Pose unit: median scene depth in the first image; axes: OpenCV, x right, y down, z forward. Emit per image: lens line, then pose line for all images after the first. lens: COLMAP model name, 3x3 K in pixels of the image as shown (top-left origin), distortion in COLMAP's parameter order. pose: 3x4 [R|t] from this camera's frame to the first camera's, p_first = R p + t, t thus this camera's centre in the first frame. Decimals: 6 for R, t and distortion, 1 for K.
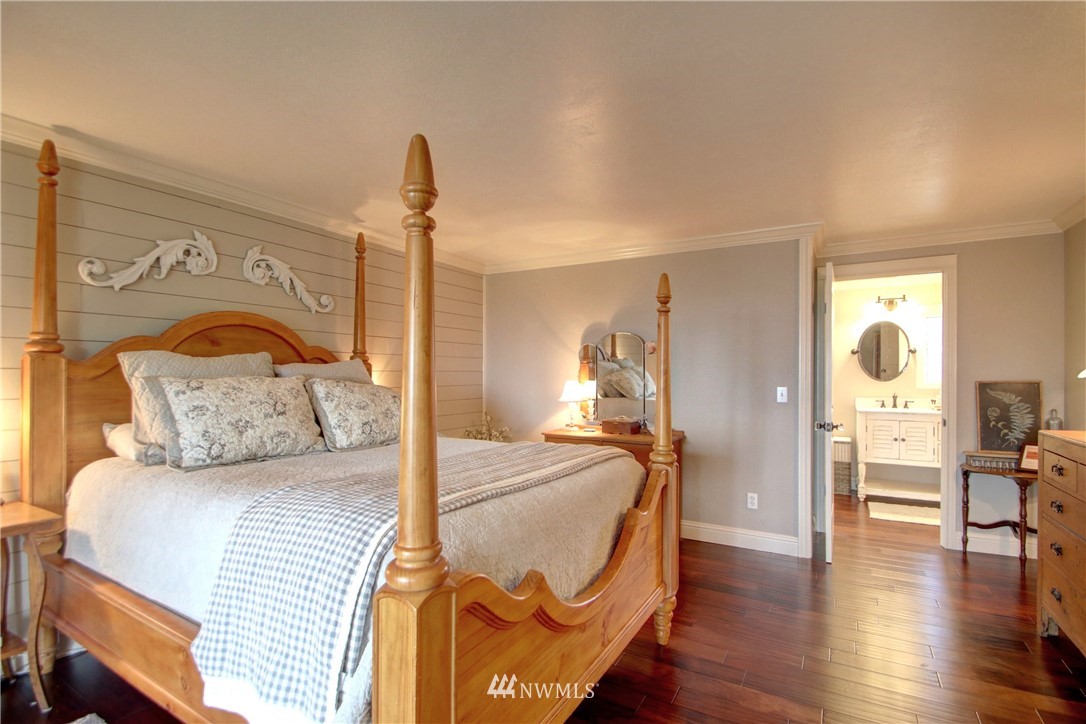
lens RADIAL K [[506.8, 0, 542.9], [0, 506.8, 368.4], [0, 0, 1]] dist [0.004325, -0.010997]
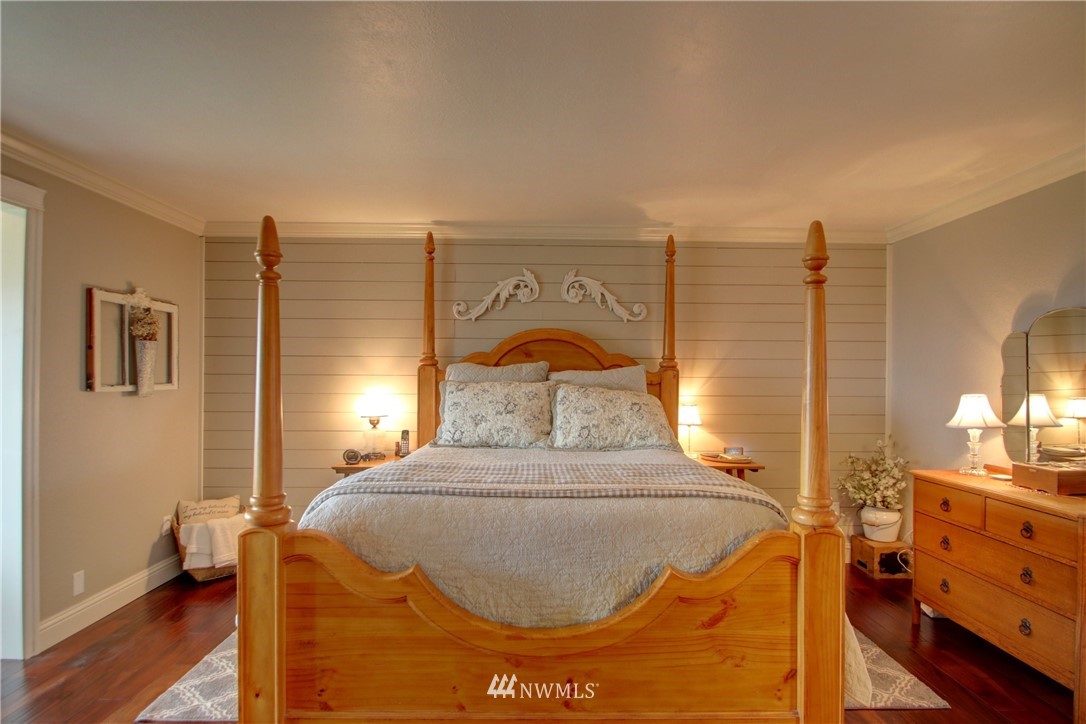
lens RADIAL K [[563.9, 0, 548.1], [0, 563.9, 372.1], [0, 0, 1]] dist [-0.012213, -0.003976]
pose [[0.514582, -0.006404, -0.857417, 0.601817], [0.002644, 0.999979, -0.005882, 0.001042], [0.857437, 0.000760, 0.514588, 0.331757]]
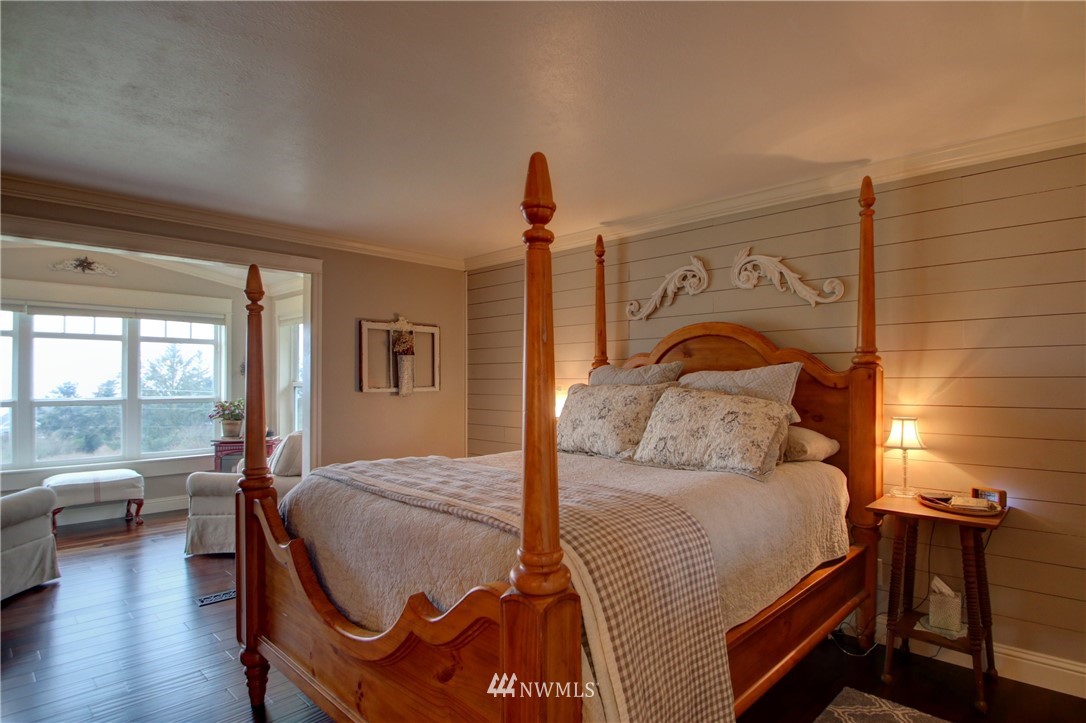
lens RADIAL K [[563.9, 0, 548.5], [0, 563.9, 369.9], [0, 0, 1]] dist [-0.012213, -0.003976]
pose [[-0.223376, -0.018819, -0.974551, 0.642488], [0.010714, 0.999706, -0.021760, 0.007652], [0.974674, -0.015302, -0.223108, 1.013244]]
